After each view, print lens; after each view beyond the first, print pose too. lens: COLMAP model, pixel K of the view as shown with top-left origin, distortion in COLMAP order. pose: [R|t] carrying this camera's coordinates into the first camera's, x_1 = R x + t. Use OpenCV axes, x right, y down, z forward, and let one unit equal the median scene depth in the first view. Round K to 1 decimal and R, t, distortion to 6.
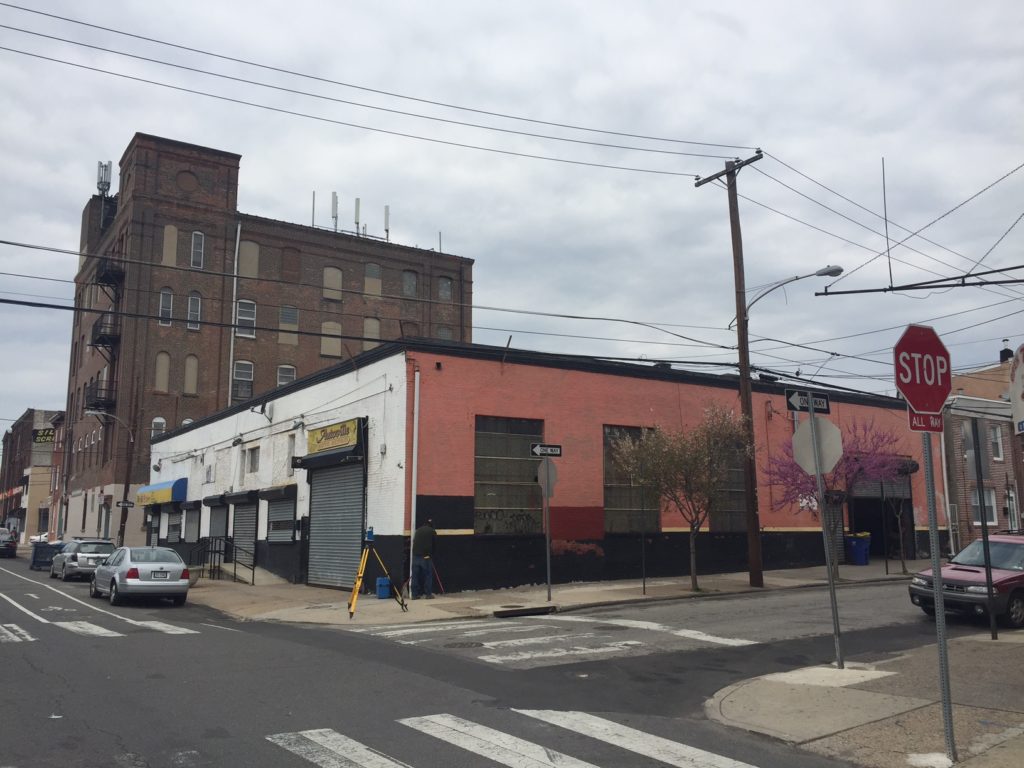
lens RADIAL K [[859.6, 0, 511.0], [0, 859.6, 397.8], [0, 0, 1]] dist [0.027087, 0.001383]
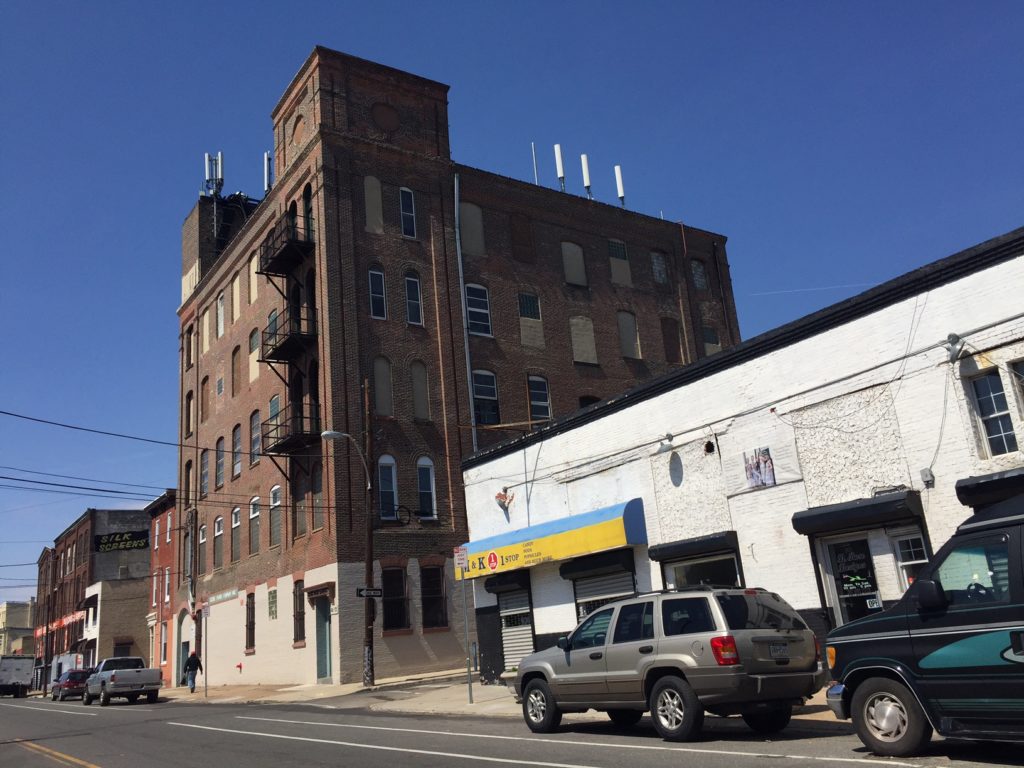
lens RADIAL K [[859.6, 0, 511.0], [0, 859.6, 397.8], [0, 0, 1]] dist [0.027087, 0.001383]
pose [[0.996617, -0.078412, 0.024641, -0.300736], [0.080805, 0.989574, -0.119218, 0.058518], [-0.015036, 0.120806, 0.992562, 0.334179]]
